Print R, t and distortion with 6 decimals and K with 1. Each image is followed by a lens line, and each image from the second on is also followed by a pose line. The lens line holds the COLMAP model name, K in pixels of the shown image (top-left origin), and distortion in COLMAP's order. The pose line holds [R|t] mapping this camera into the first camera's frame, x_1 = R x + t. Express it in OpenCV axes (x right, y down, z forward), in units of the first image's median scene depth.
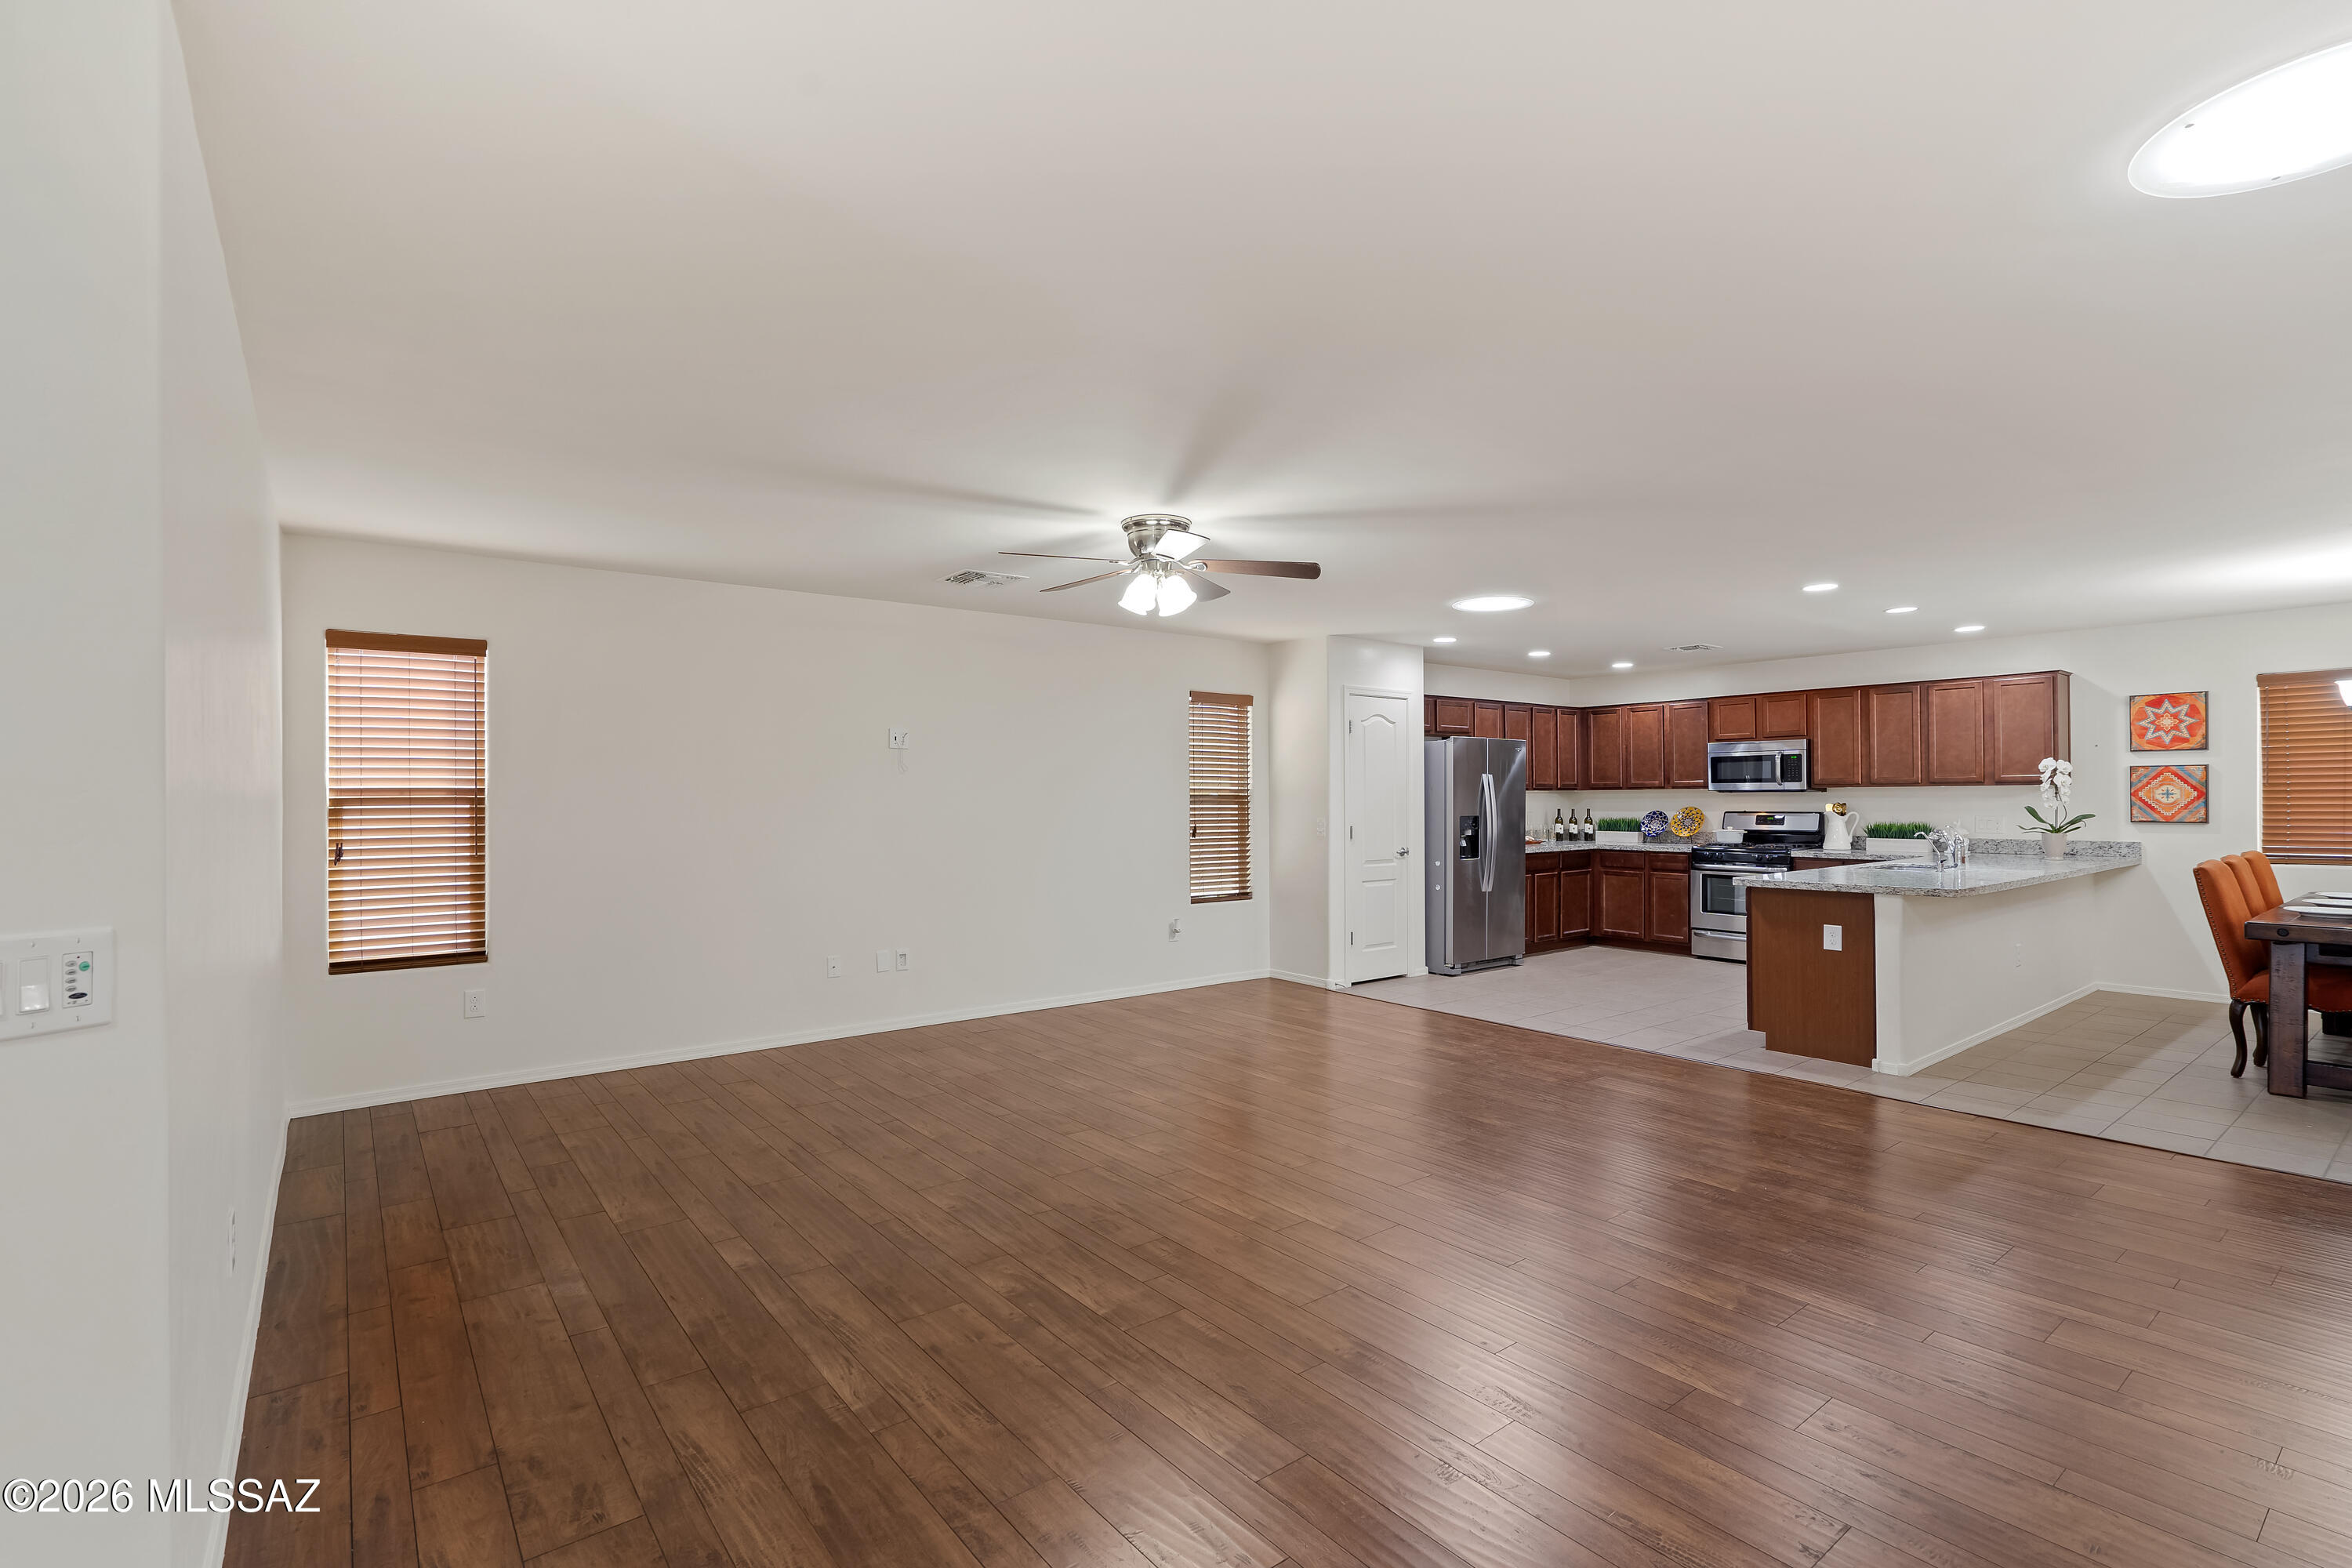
lens RADIAL K [[1085.6, 0, 1175.6], [0, 1085.6, 790.1], [0, 0, 1]] dist [-0.006751, 0.004211]
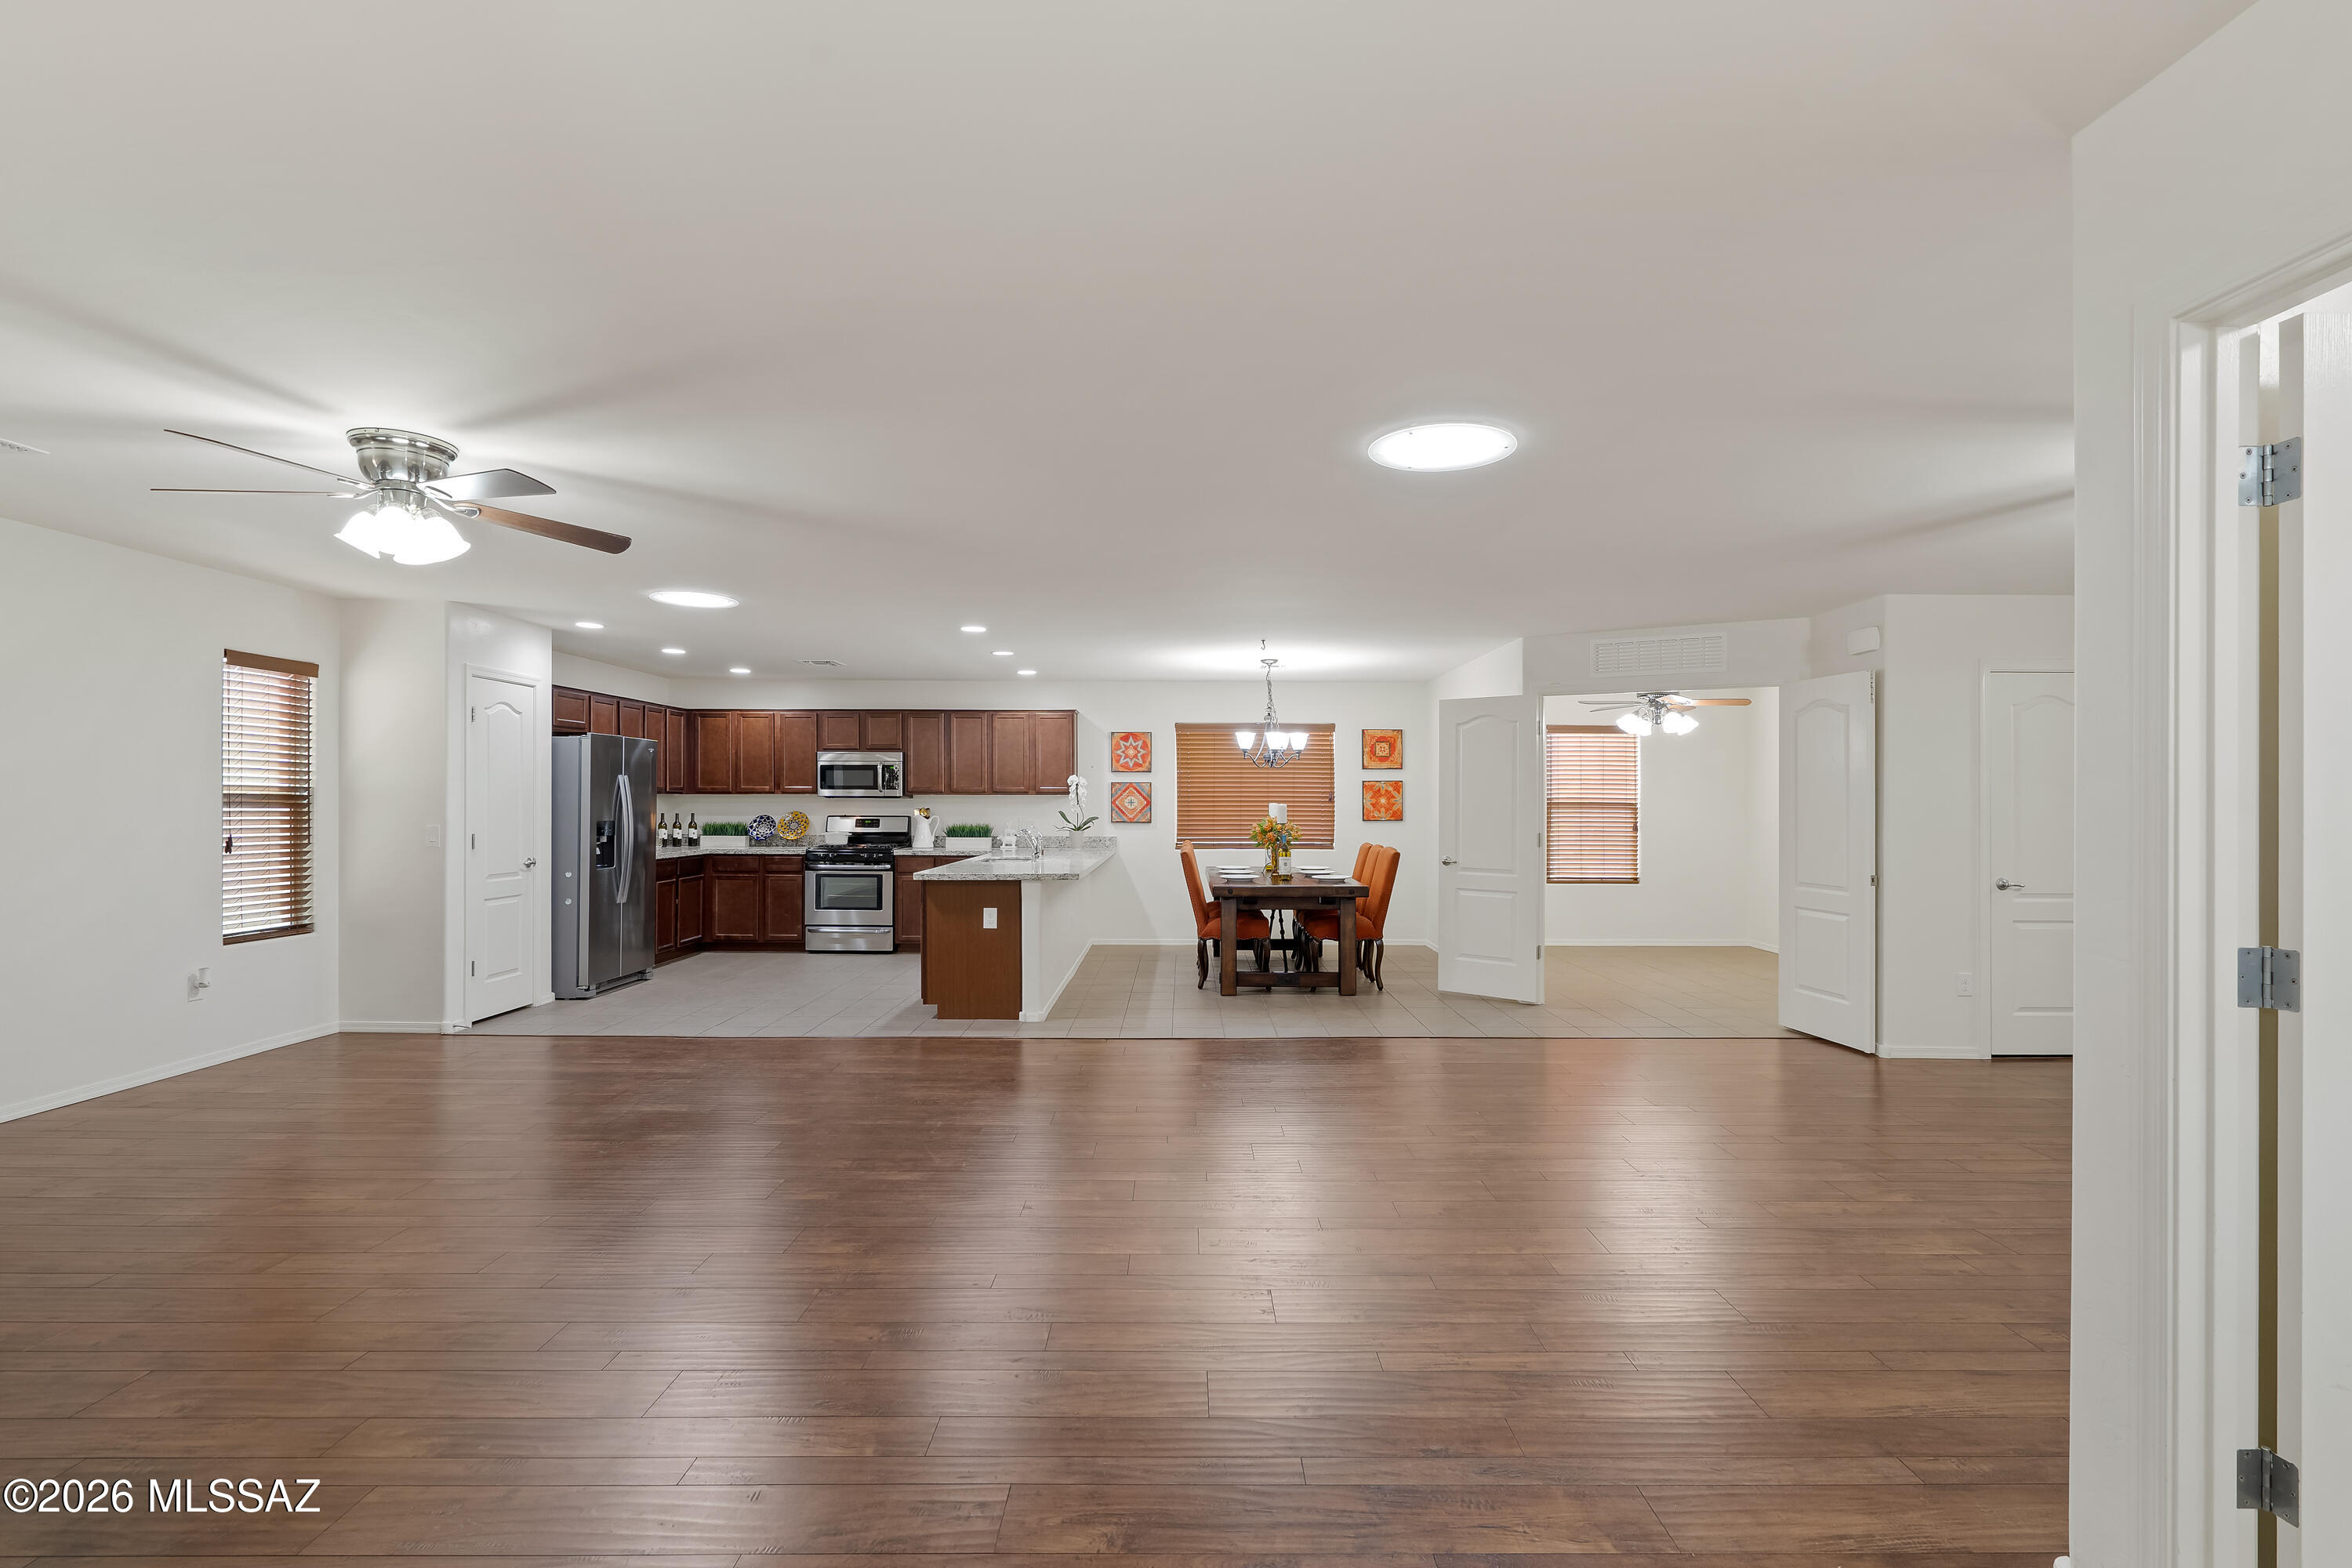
lens RADIAL K [[1085.6, 0, 1201.0], [0, 1085.6, 812.1], [0, 0, 1]] dist [-0.006751, 0.004211]
pose [[0.606428, -0.000615, 0.795139, -0.157736], [-0.012381, 0.999871, 0.010216, 0.000616], [-0.795042, -0.016040, 0.606342, 0.045603]]
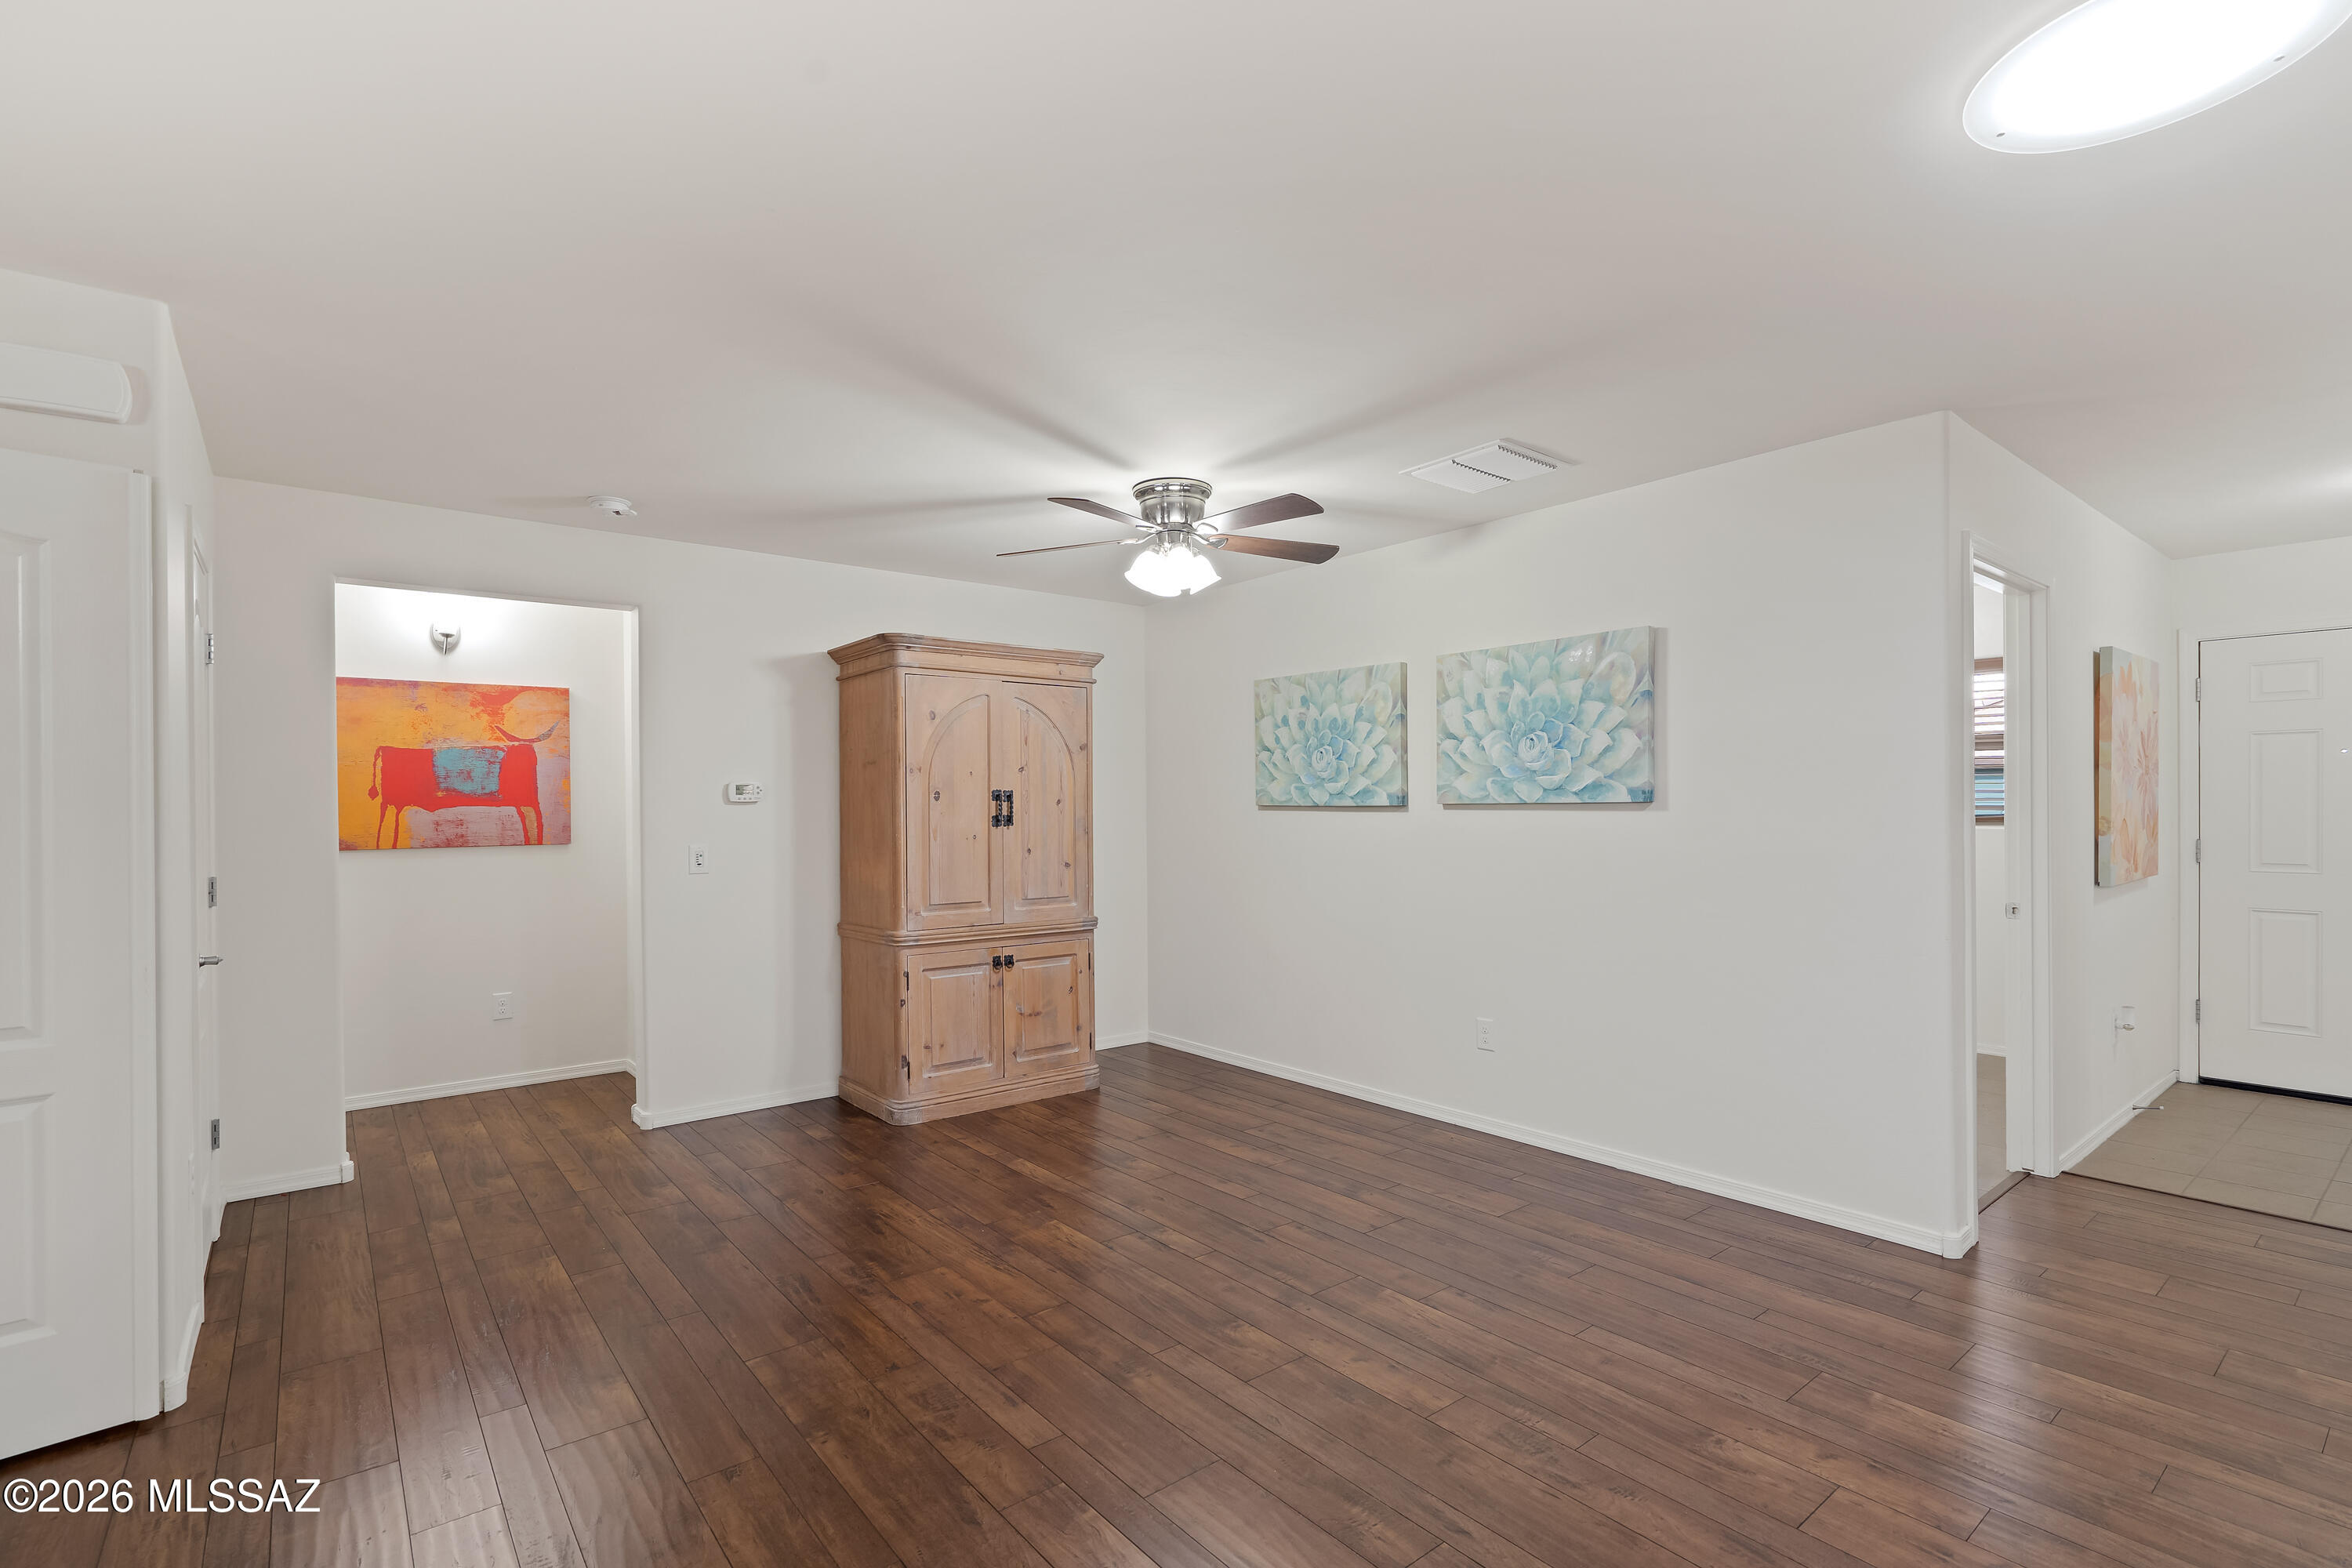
lens RADIAL K [[1085.6, 0, 1170.4], [0, 1085.6, 811.9], [0, 0, 1]] dist [-0.006751, 0.004211]
pose [[-0.999889, 0.010911, -0.010149, 0.426076], [0.010946, 0.999934, -0.003388, 0.004062], [0.010111, -0.003498, -0.999943, 0.431301]]
